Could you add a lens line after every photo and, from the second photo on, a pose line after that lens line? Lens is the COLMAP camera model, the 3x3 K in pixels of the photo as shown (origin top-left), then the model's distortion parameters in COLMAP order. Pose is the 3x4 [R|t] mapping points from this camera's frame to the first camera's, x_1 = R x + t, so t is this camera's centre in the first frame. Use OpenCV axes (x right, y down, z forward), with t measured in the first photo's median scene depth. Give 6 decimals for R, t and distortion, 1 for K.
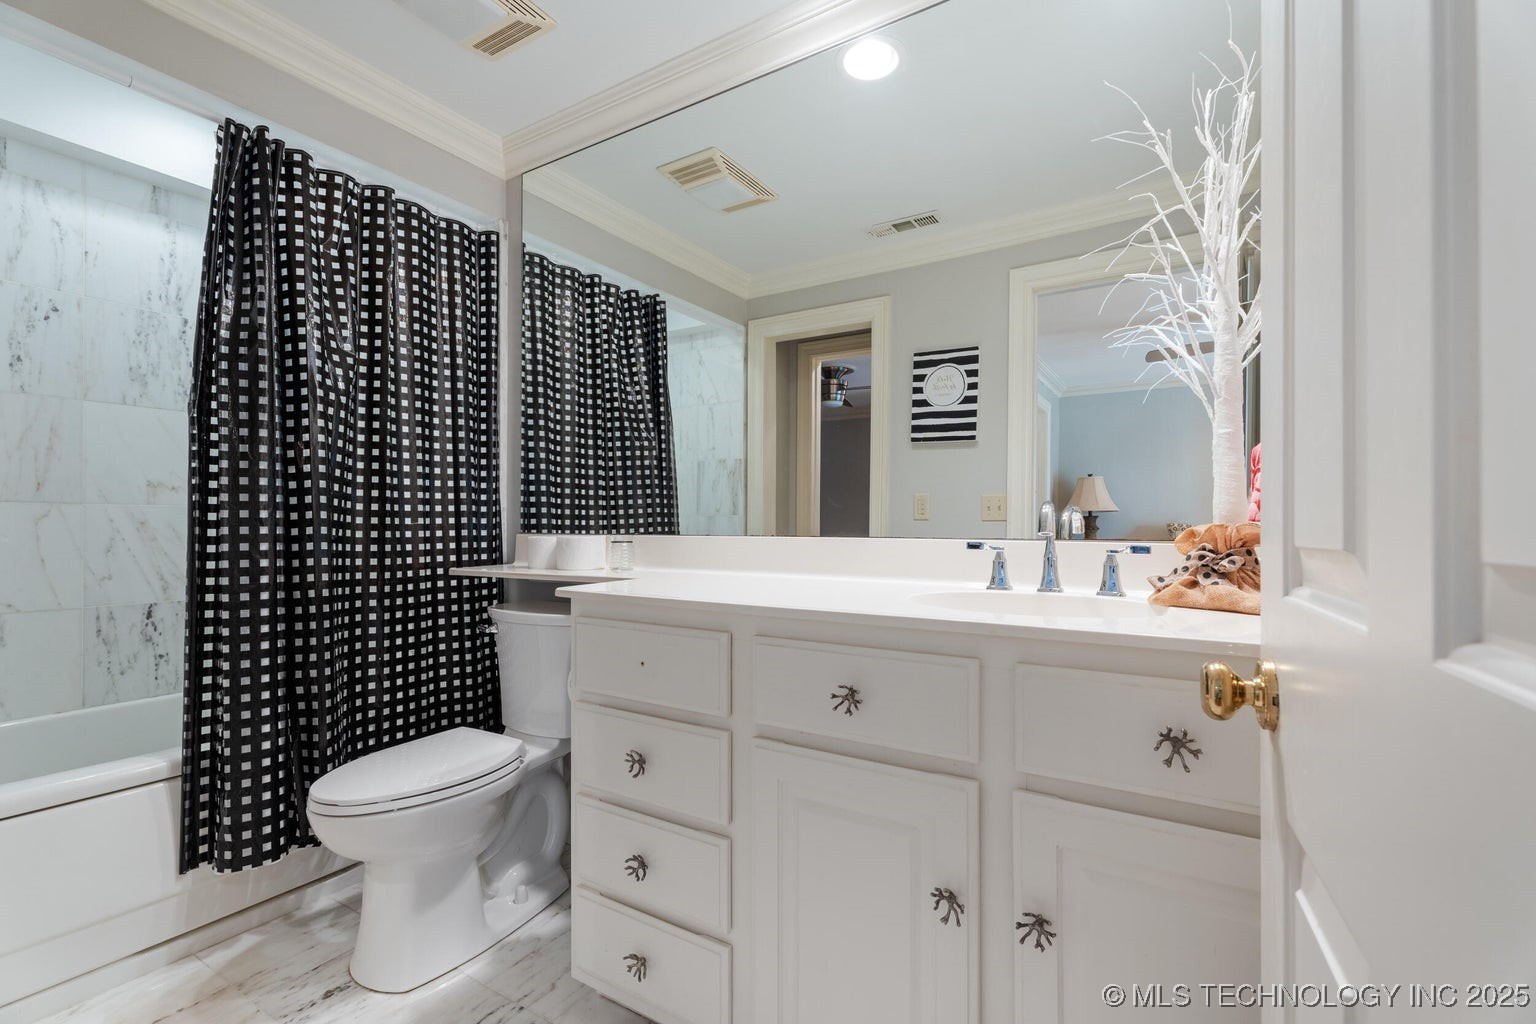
lens RADIAL K [[691.8, 0, 771.7], [0, 691.8, 515.6], [0, 0, 1]] dist [0.001017, -0.000130]
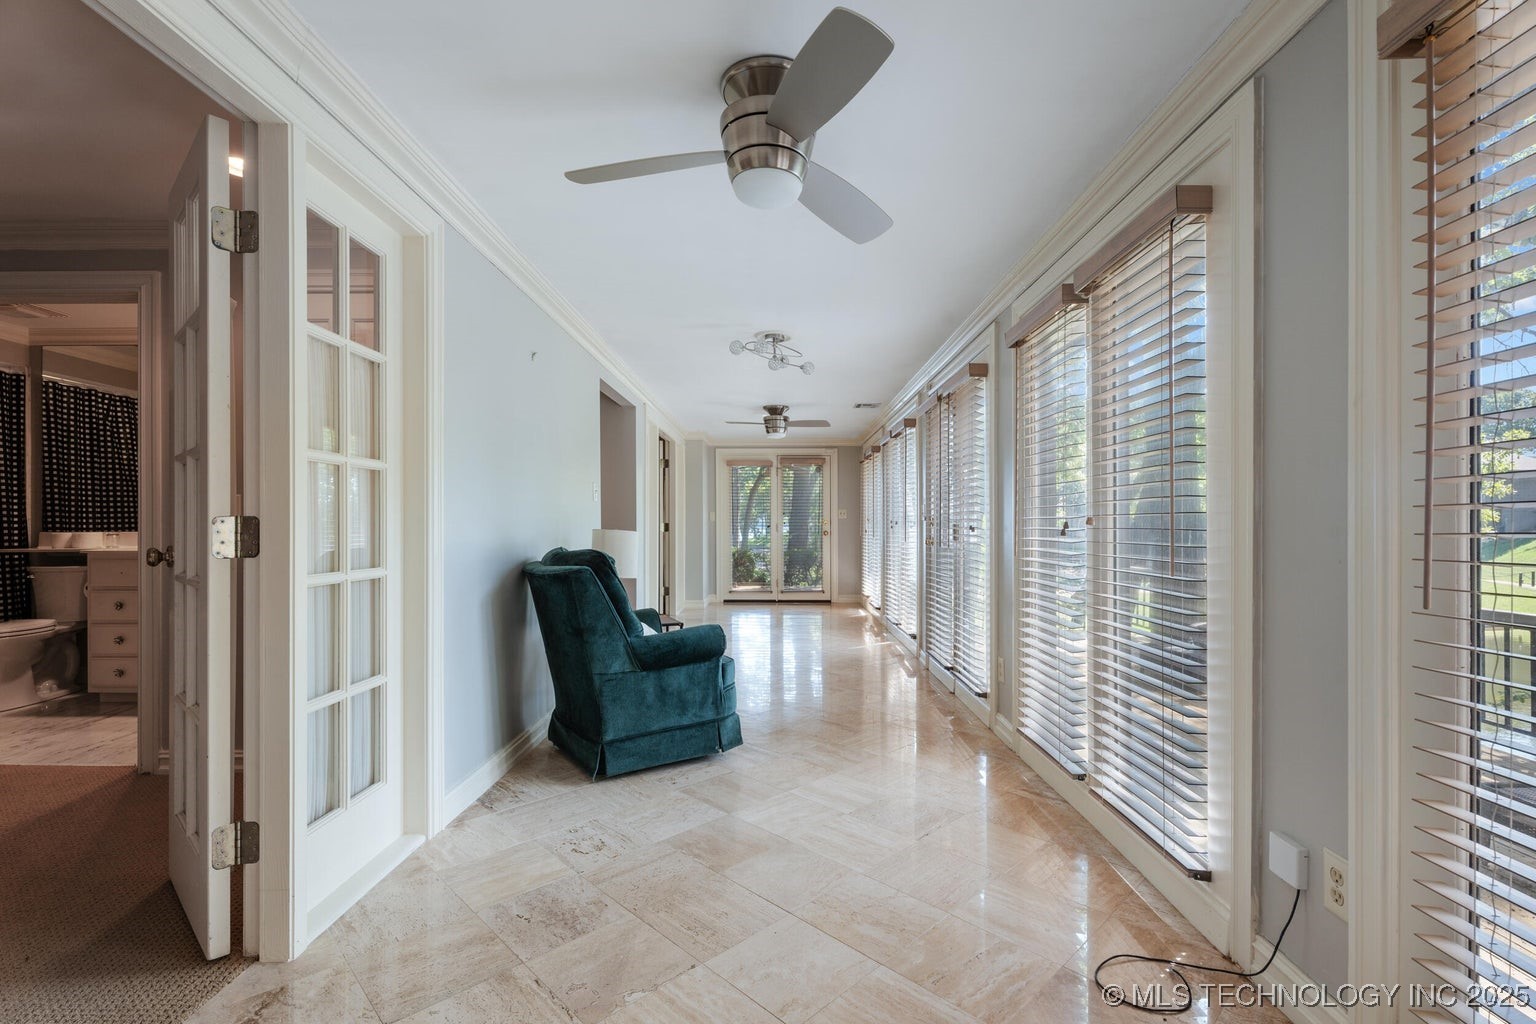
lens RADIAL K [[691.8, 0, 771.7], [0, 691.8, 515.6], [0, 0, 1]] dist [0.001017, -0.000130]
pose [[0.848958, -0.000255, 0.528461, 0.344797], [0.002544, 0.999990, -0.003605, -0.007650], [-0.528455, 0.004405, 0.848950, -1.714614]]
